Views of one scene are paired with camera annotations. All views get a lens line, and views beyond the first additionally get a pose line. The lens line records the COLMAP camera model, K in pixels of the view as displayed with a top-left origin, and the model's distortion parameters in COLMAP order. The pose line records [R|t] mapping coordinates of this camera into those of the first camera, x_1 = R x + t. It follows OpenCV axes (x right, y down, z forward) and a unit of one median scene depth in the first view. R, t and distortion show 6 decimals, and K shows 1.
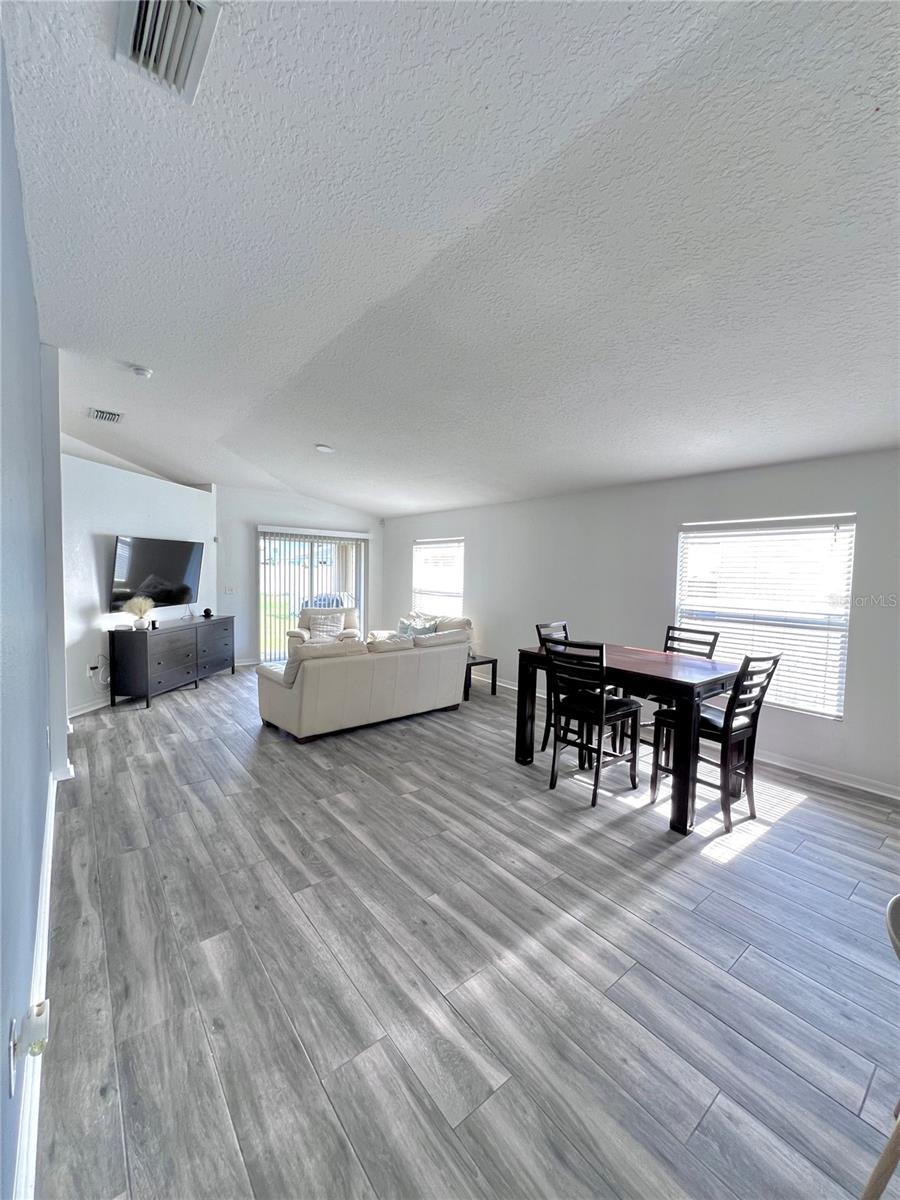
lens RADIAL K [[479.5, 0, 453.2], [0, 479.5, 595.9], [0, 0, 1]] dist [-0.002495, 0.000726]
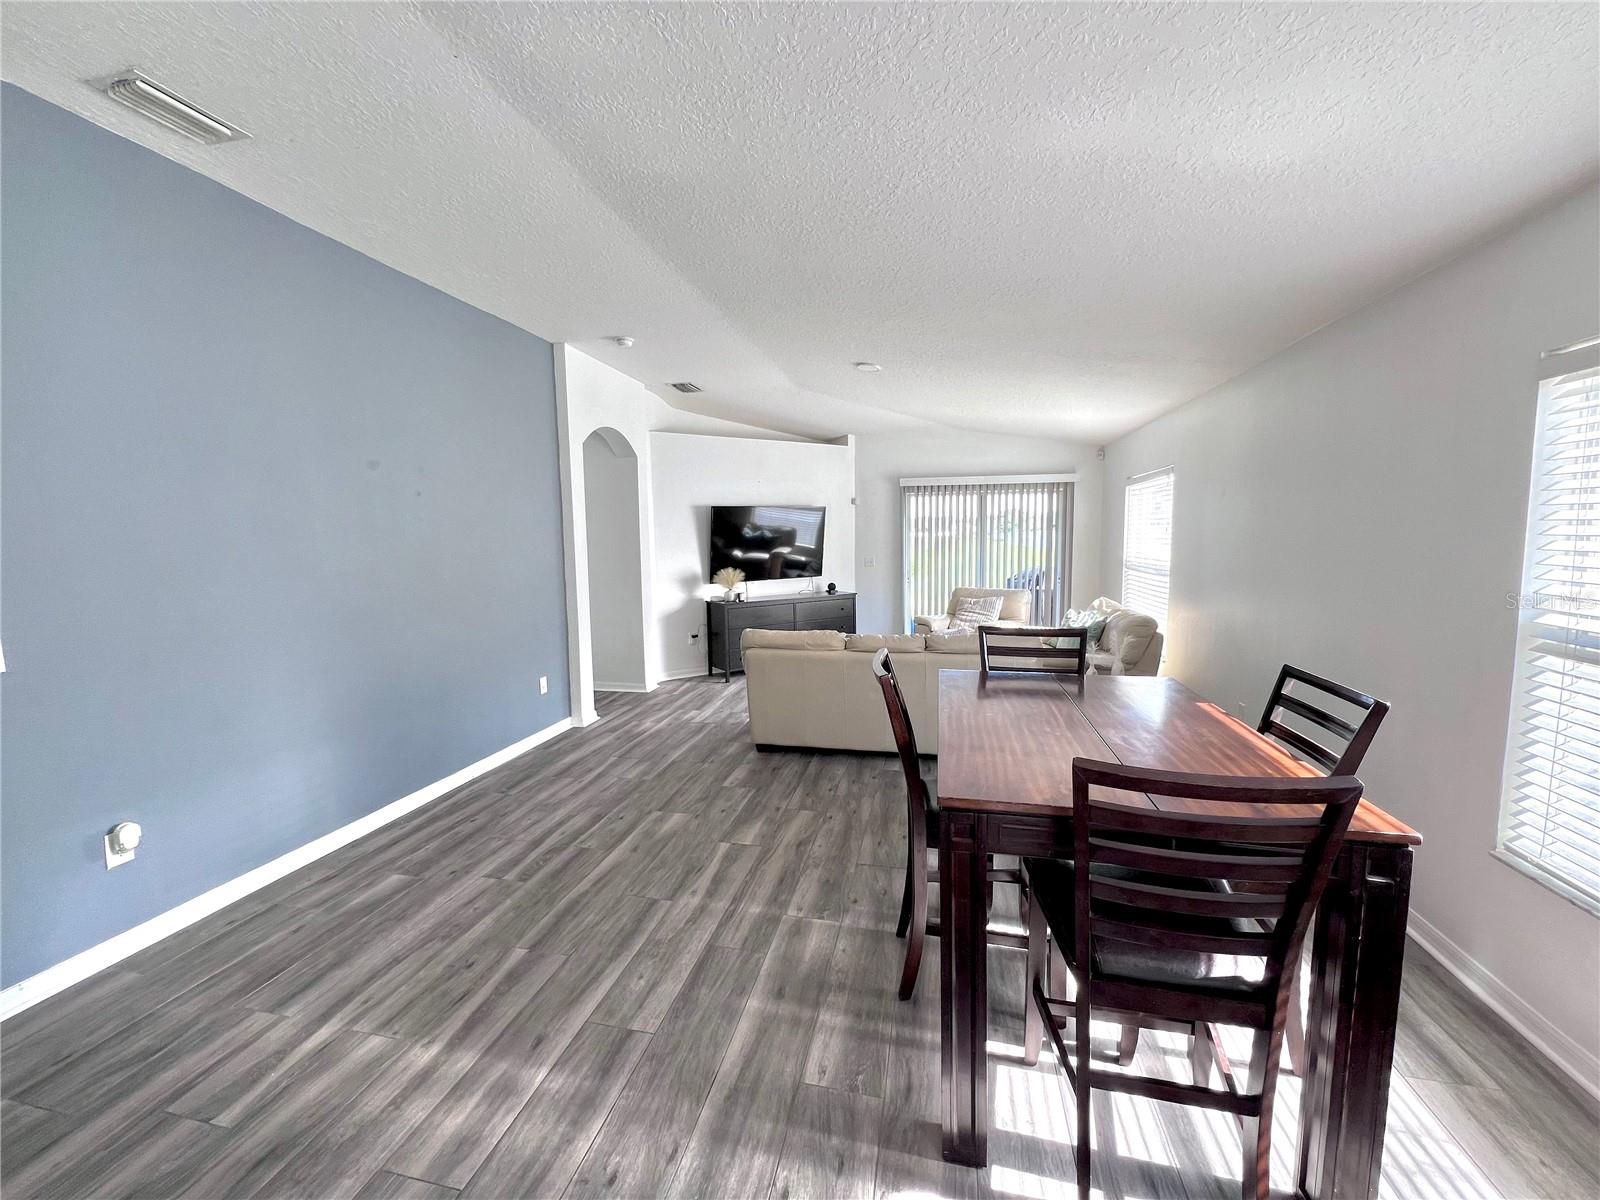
lens RADIAL K [[639.4, 0, 800.0], [0, 639.4, 600.0], [0, 0, 1]] dist [-0.002495, 0.000726]
pose [[0.618456, 0.052254, -0.784080, 0.701860], [-0.016317, 0.998426, 0.053668, -0.007651], [0.785650, -0.020397, 0.618335, 0.490419]]
